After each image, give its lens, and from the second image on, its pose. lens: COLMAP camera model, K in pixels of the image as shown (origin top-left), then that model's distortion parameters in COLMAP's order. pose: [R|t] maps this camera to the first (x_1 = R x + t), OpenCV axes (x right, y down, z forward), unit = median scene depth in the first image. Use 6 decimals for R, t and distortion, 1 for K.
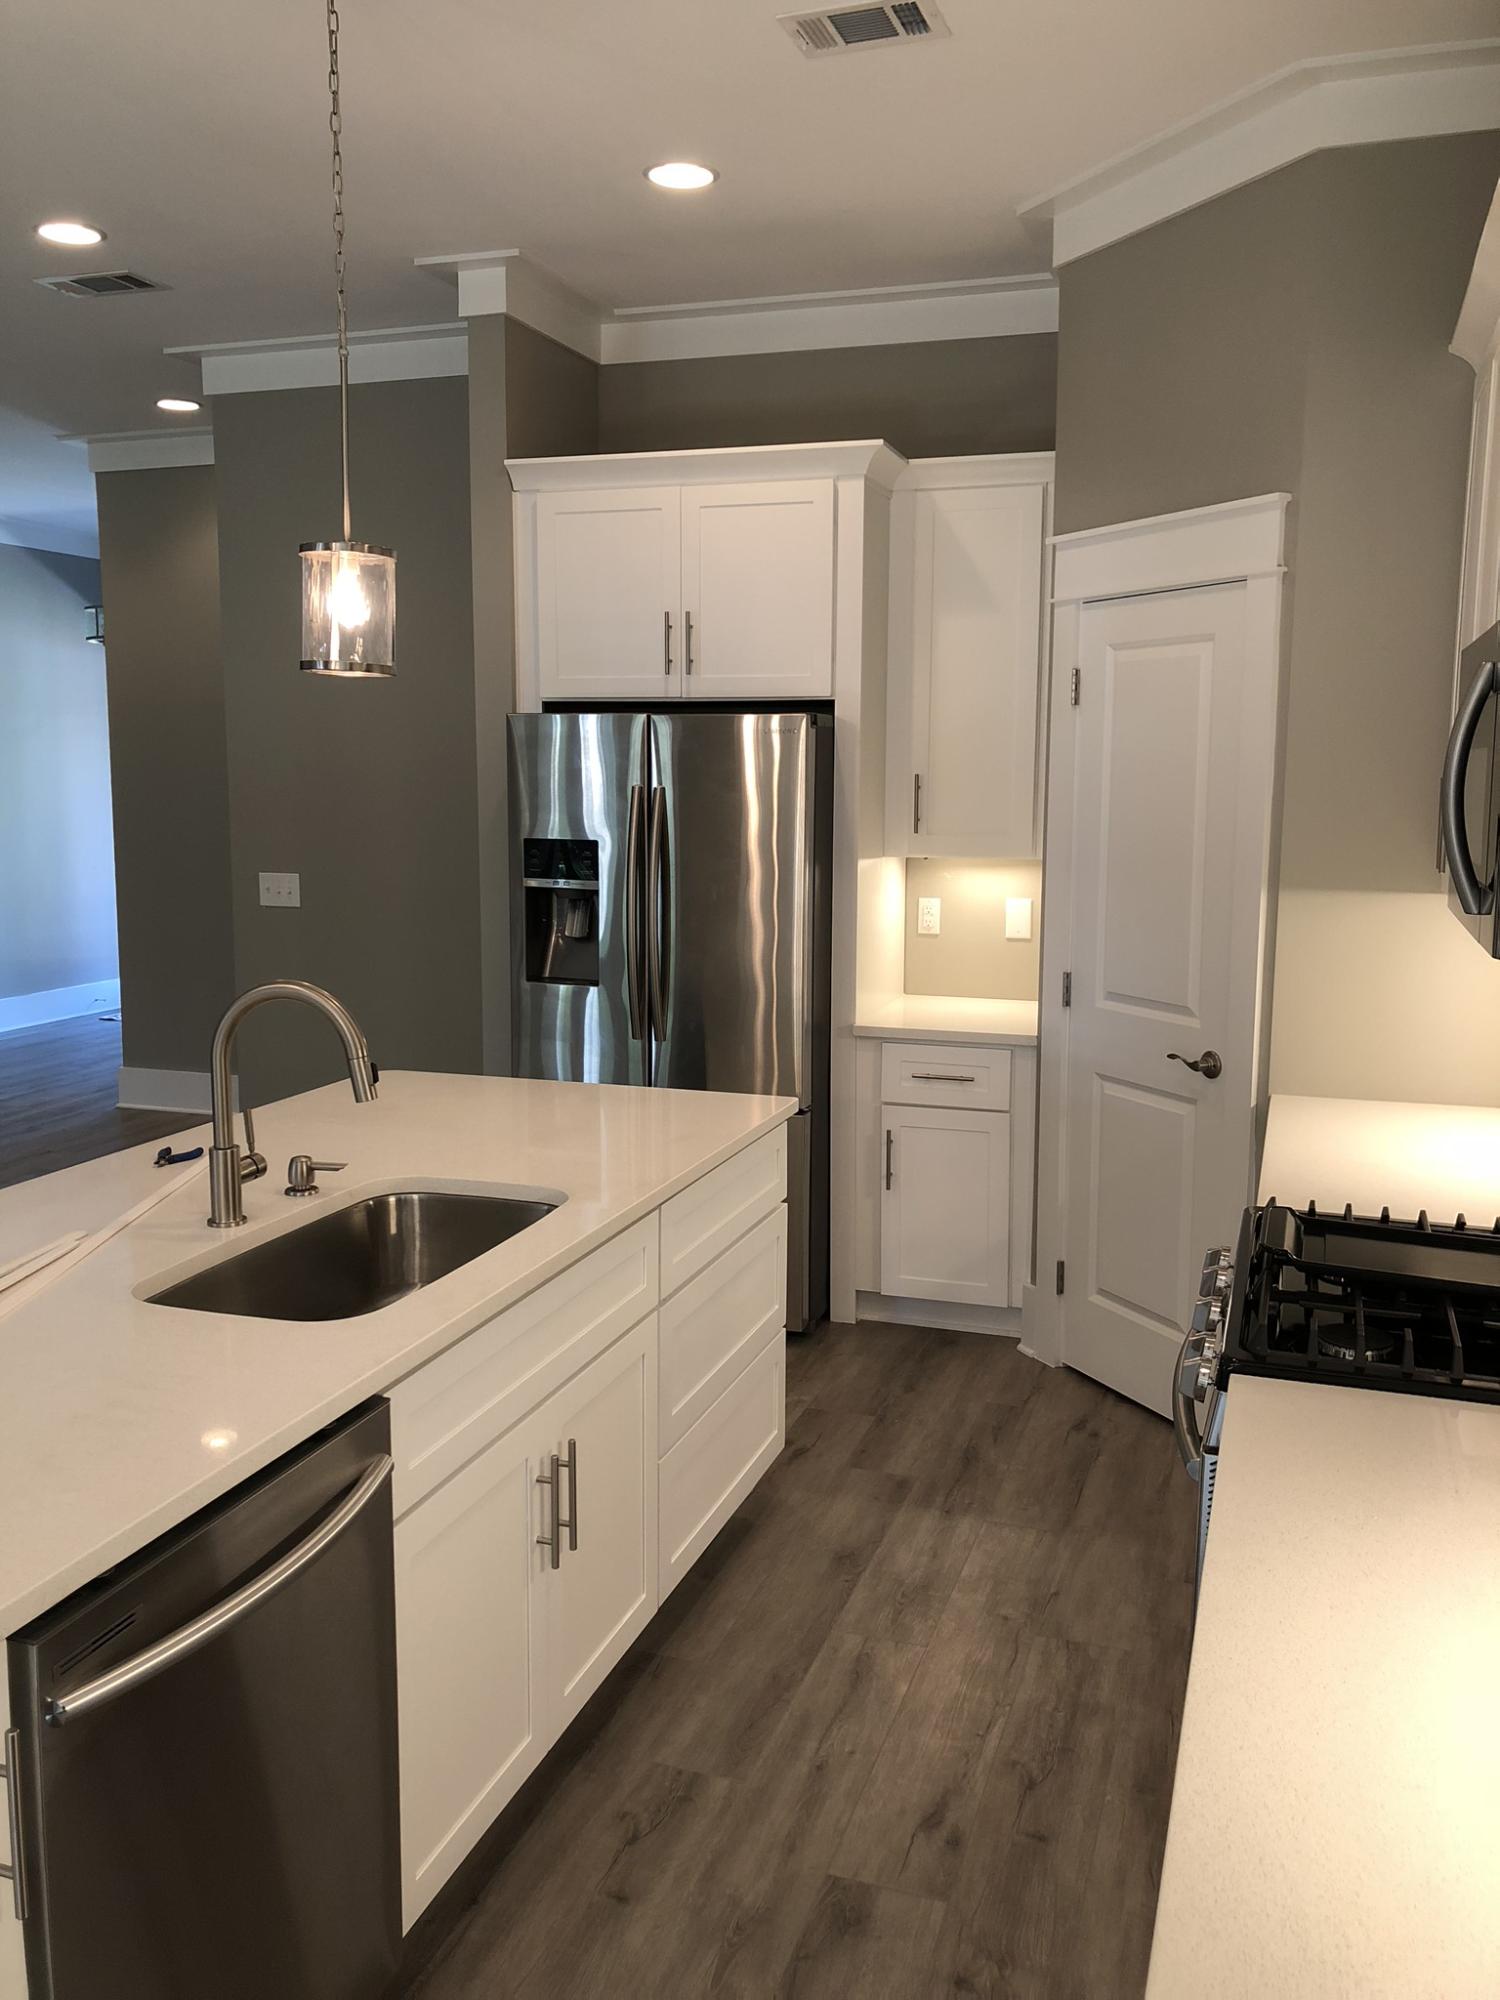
lens RADIAL K [[1631.2, 0, 750.3], [0, 1631.2, 995.9], [0, 0, 1]] dist [0.047306, -0.044287]
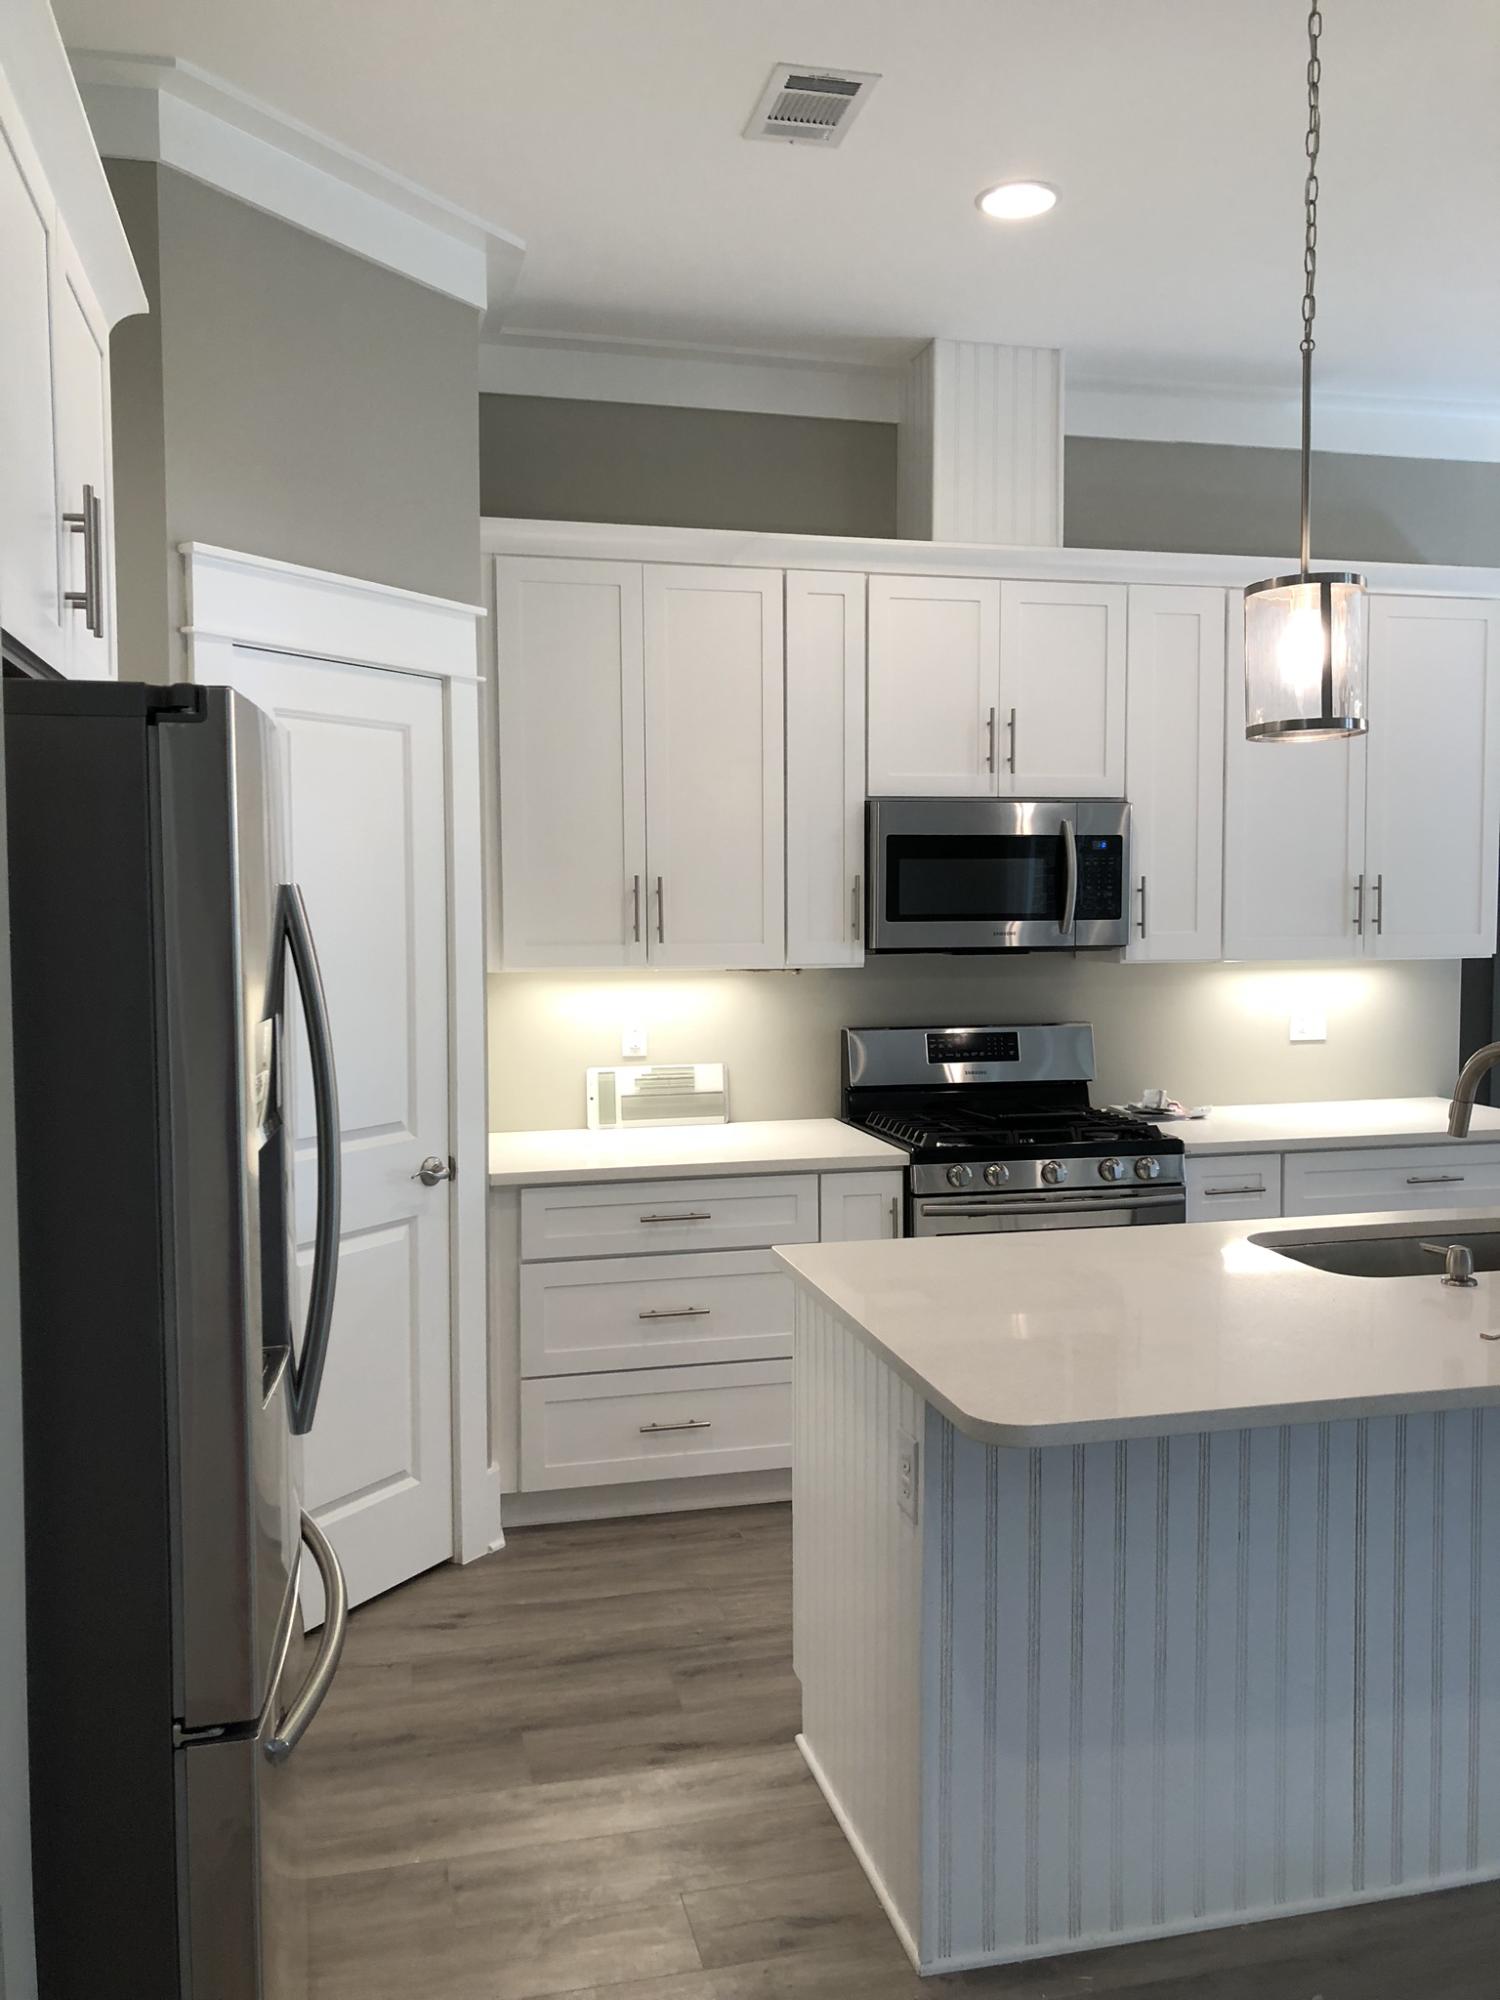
lens RADIAL K [[1631.2, 0, 750.0], [0, 1631.2, 1003.9], [0, 0, 1]] dist [0.047306, -0.044287]
pose [[-0.539495, -0.054660, 0.840213, -0.612773], [0.117681, 0.983201, 0.139524, -0.164355], [-0.833725, 0.174149, -0.523999, 1.309476]]
